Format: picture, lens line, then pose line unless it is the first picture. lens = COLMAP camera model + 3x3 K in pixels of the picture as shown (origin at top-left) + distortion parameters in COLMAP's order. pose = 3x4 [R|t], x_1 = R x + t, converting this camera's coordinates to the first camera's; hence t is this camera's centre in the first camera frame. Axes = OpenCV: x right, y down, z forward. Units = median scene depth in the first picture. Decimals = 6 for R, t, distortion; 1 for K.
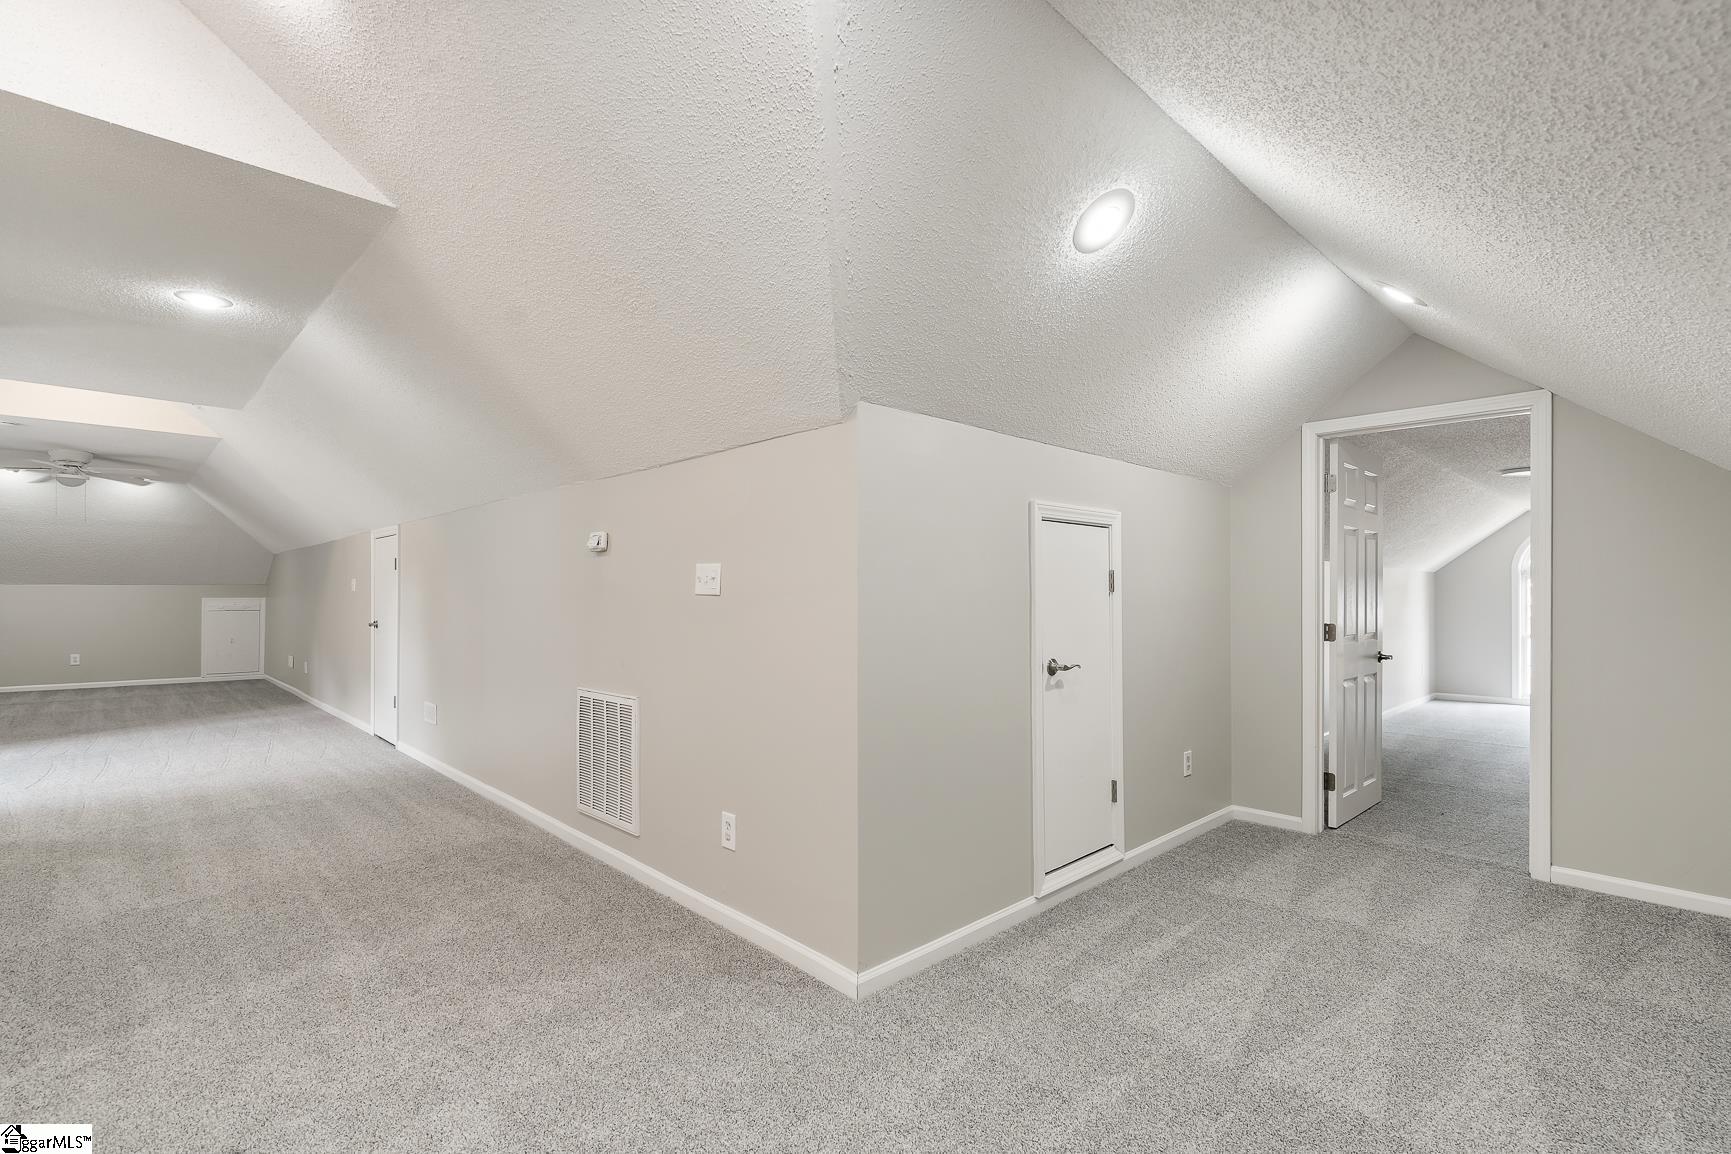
lens RADIAL K [[798.1, 0, 864.1], [0, 798.1, 586.2], [0, 0, 1]] dist [0.000325, -0.000075]
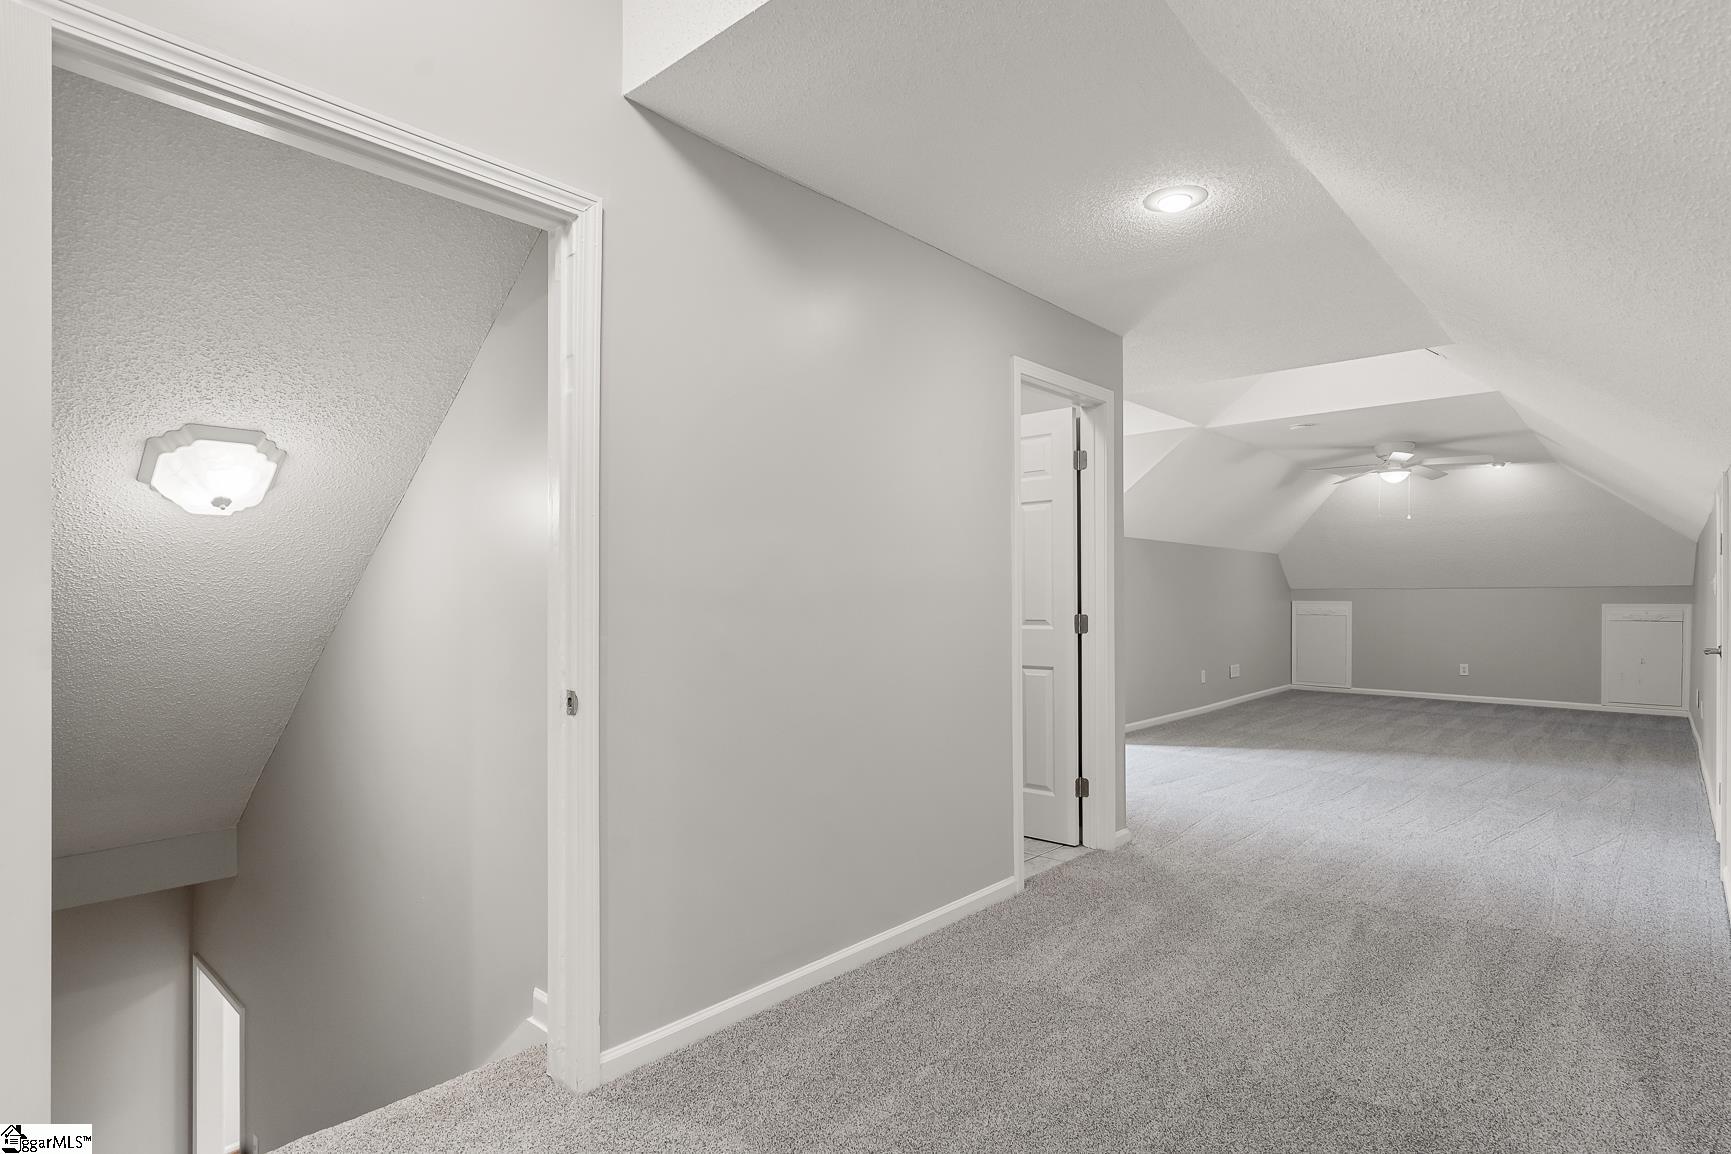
lens RADIAL K [[896.6, 0, 864.2], [0, 896.6, 588.5], [0, 0, 1]] dist [-0.000957, -0.000194]
pose [[0.071284, -0.010313, -0.997403, -0.020771], [0.007129, 0.999926, -0.009830, 0.009429], [0.997431, -0.006410, 0.071352, 0.607741]]
